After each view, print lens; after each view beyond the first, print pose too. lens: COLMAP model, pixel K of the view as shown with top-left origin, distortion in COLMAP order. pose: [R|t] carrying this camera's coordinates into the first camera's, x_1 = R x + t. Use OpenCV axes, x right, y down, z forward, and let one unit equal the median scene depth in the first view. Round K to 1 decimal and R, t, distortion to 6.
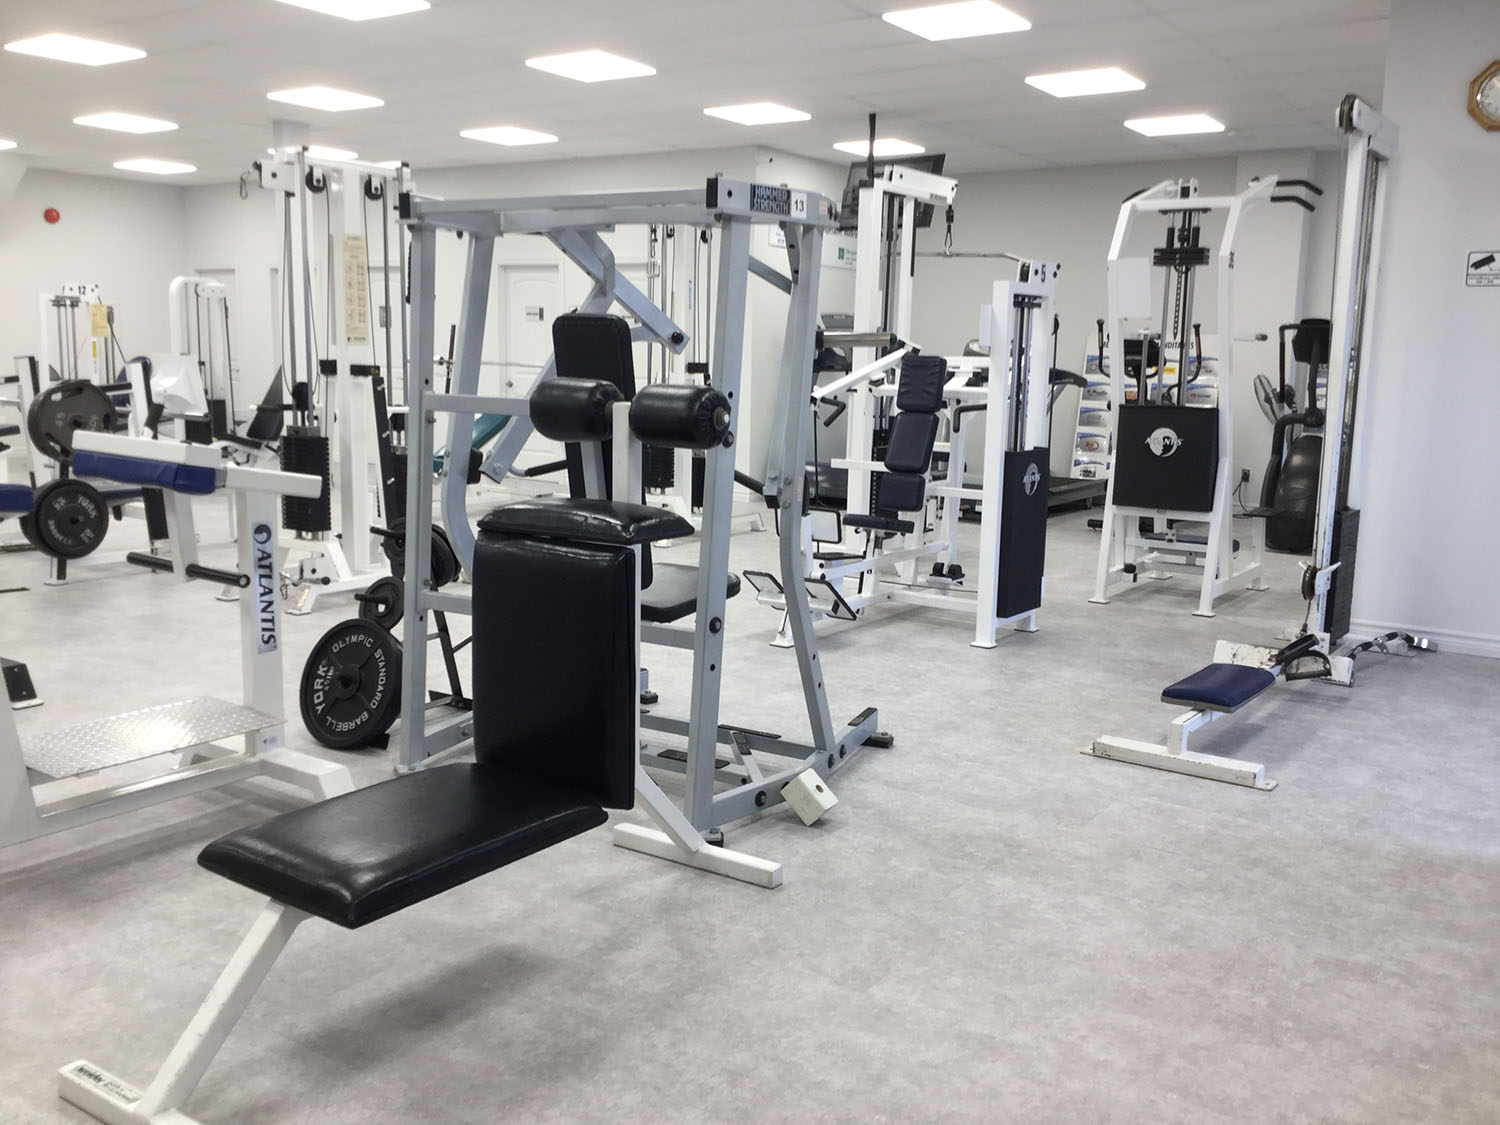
lens RADIAL K [[1363.3, 0, 749.1], [0, 1363.3, 552.2], [0, 0, 1]] dist [0.000609, 0.000000]
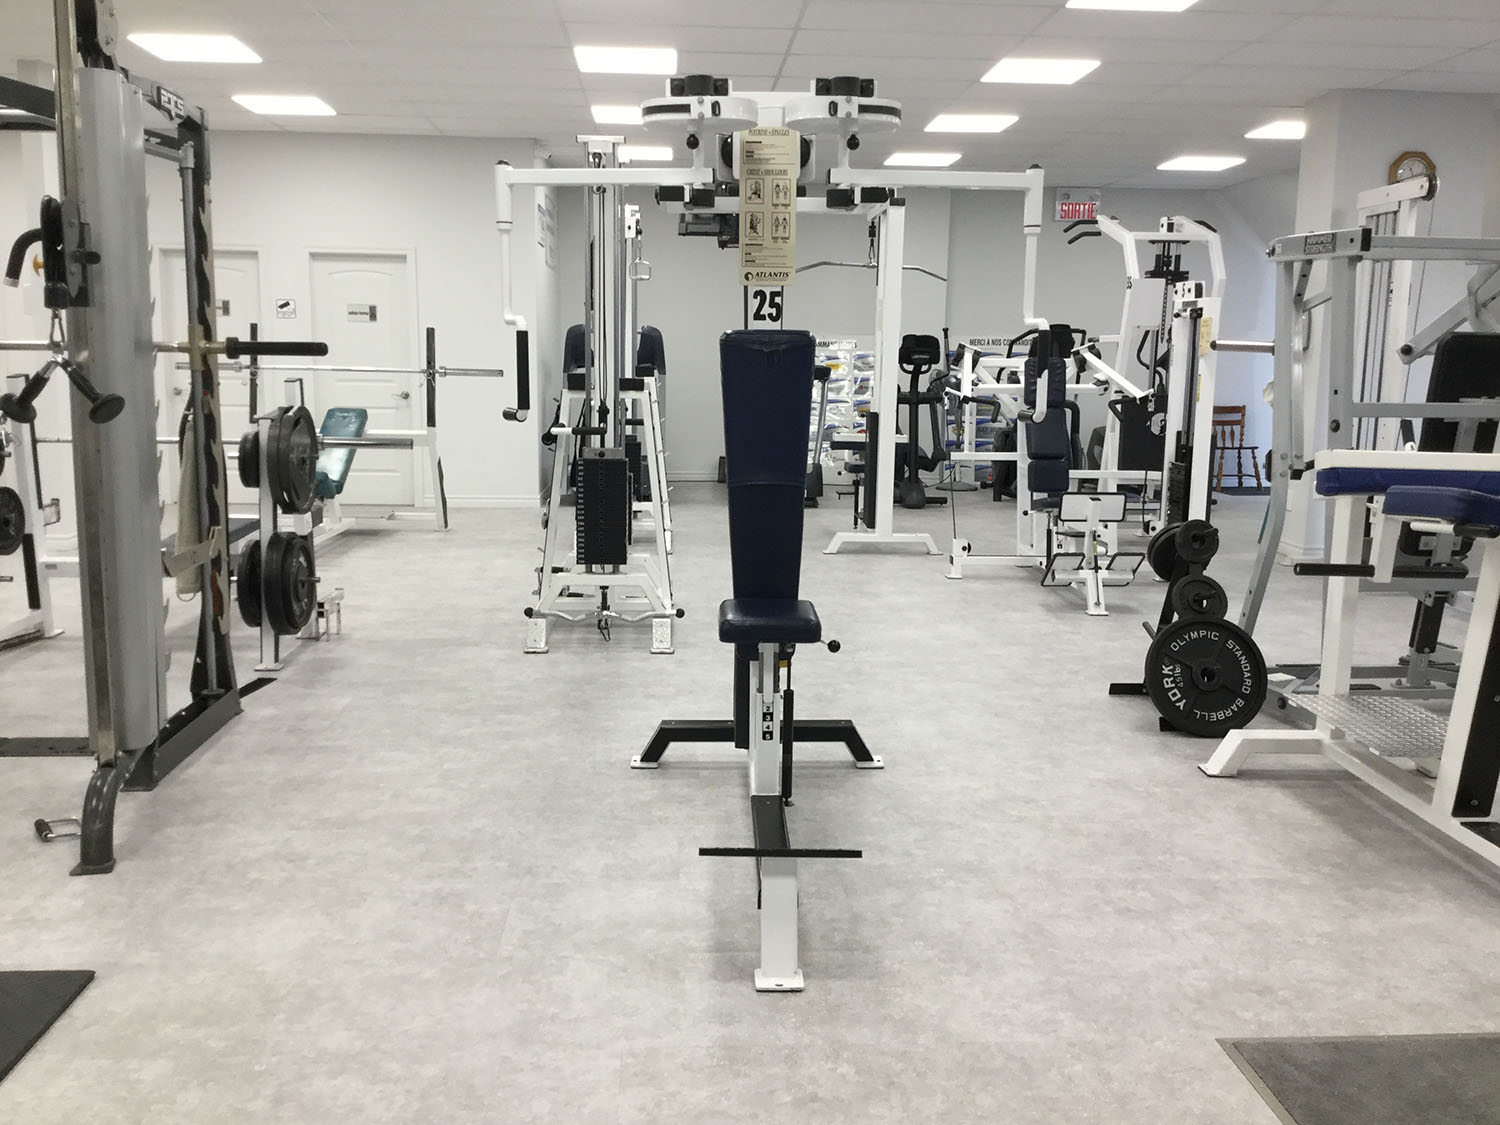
lens RADIAL K [[1363.3, 0, 744.0], [0, 1363.3, 575.8], [0, 0, 1]] dist [0.000609, 0.000000]
pose [[0.803148, -0.102672, 0.586867, -0.764017], [0.089676, 0.994650, 0.051290, -0.044249], [-0.588993, 0.011434, 0.808057, 0.220365]]
